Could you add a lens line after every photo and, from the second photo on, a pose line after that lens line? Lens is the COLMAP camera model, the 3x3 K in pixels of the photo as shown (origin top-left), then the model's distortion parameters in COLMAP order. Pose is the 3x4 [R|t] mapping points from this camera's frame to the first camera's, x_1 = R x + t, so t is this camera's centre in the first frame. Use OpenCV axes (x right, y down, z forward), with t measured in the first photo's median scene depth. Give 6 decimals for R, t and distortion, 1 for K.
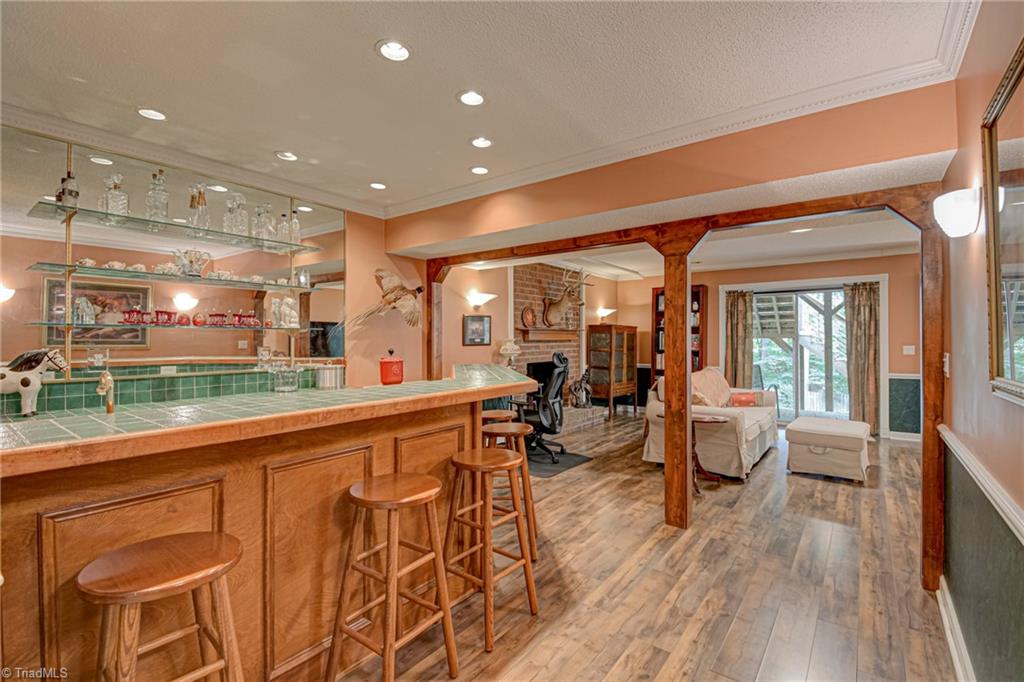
lens RADIAL K [[459.4, 0, 521.1], [0, 459.4, 331.4], [0, 0, 1]] dist [0.001372, -0.000301]
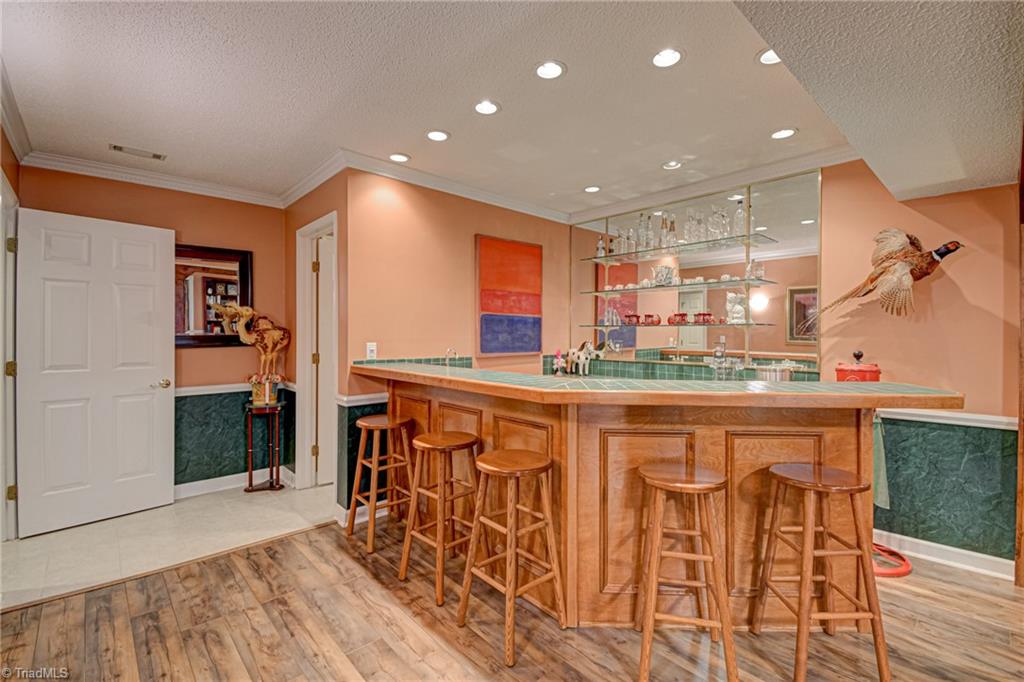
lens RADIAL K [[439.9, 0, 511.3], [0, 439.9, 330.7], [0, 0, 1]] dist [0.000313, -0.000044]
pose [[-0.190927, -0.004886, -0.981592, 0.532117], [0.010992, 0.999914, -0.007115, 0.008865], [0.981543, -0.012148, -0.190857, 0.761320]]
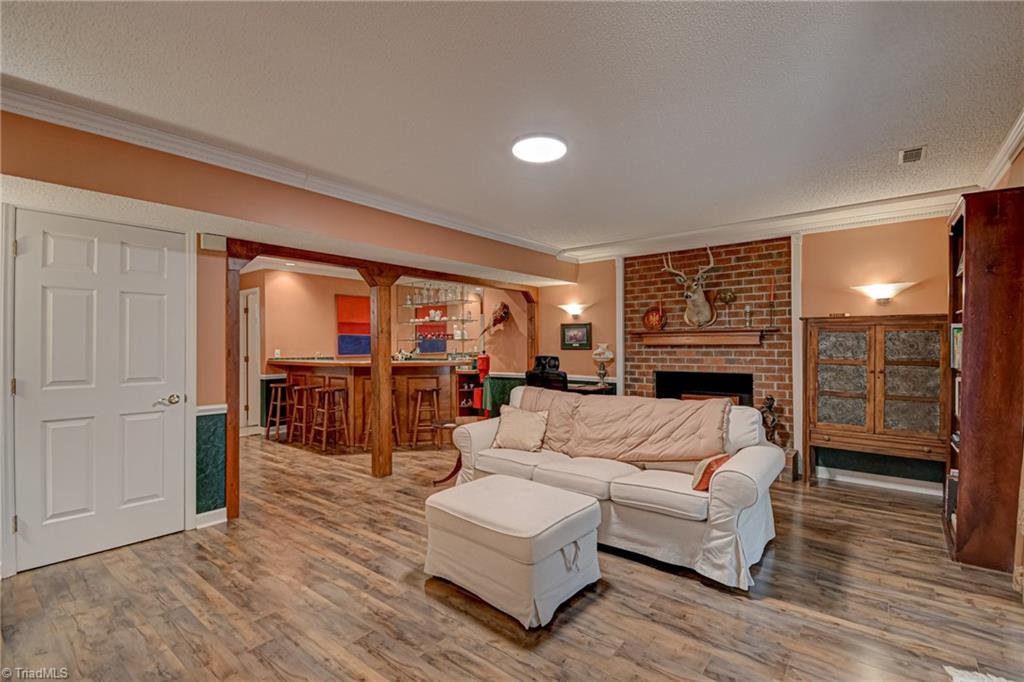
lens RADIAL K [[470.6, 0, 533.2], [0, 470.6, 341.2], [0, 0, 1]] dist [0.000783, 0.000026]
pose [[-0.019475, -0.007530, -0.999782, 1.745849], [0.021534, 0.999737, -0.007949, 0.027112], [0.999578, -0.021684, -0.019308, 1.471270]]
